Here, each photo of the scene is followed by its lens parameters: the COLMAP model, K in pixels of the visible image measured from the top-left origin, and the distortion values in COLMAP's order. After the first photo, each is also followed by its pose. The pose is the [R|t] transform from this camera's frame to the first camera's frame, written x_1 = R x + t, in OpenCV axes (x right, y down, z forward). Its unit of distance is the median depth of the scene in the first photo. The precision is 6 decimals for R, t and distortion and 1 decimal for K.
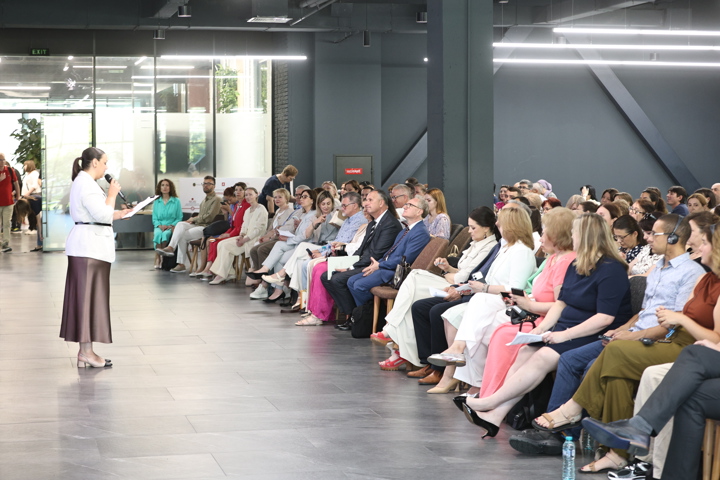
lens RADIAL K [[1490.2, 0, 360.0], [0, 1490.2, 240.0], [0, 0, 1]] dist [-0.000127, 0.008416]
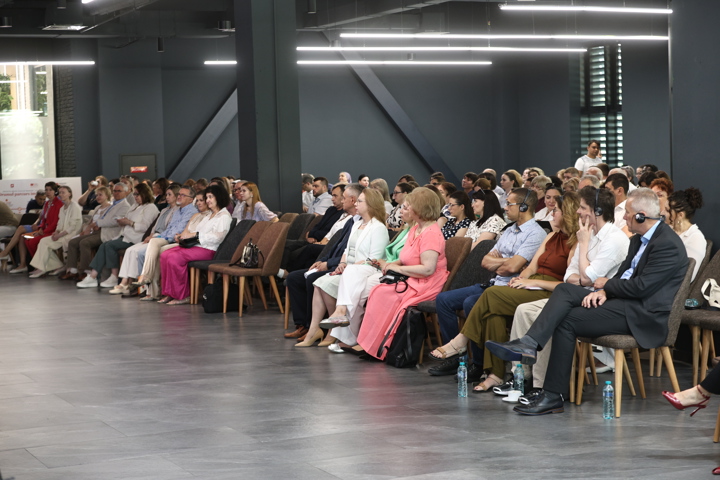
lens RADIAL K [[1490.2, 0, 360.0], [0, 1490.2, 240.0], [0, 0, 1]] dist [-0.000127, 0.008416]
pose [[0.981495, -0.037187, 0.187840, -0.091241], [0.036951, 0.999306, 0.004760, 0.008630], [-0.187887, 0.002269, 0.982188, -0.121063]]
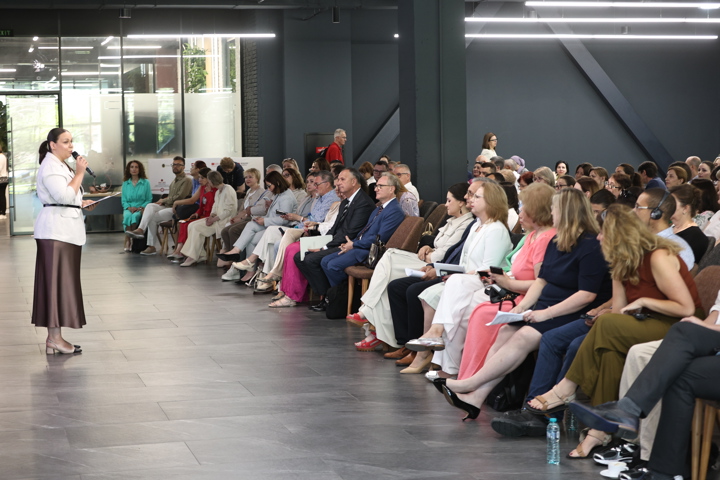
lens RADIAL K [[1490.2, 0, 360.0], [0, 1490.2, 240.0], [0, 0, 1]] dist [-0.000127, 0.008416]
pose [[0.999698, -0.015398, 0.019158, -0.001245], [0.015126, 0.999784, 0.014273, -0.000030], [-0.019373, -0.013979, 0.999715, 0.016636]]
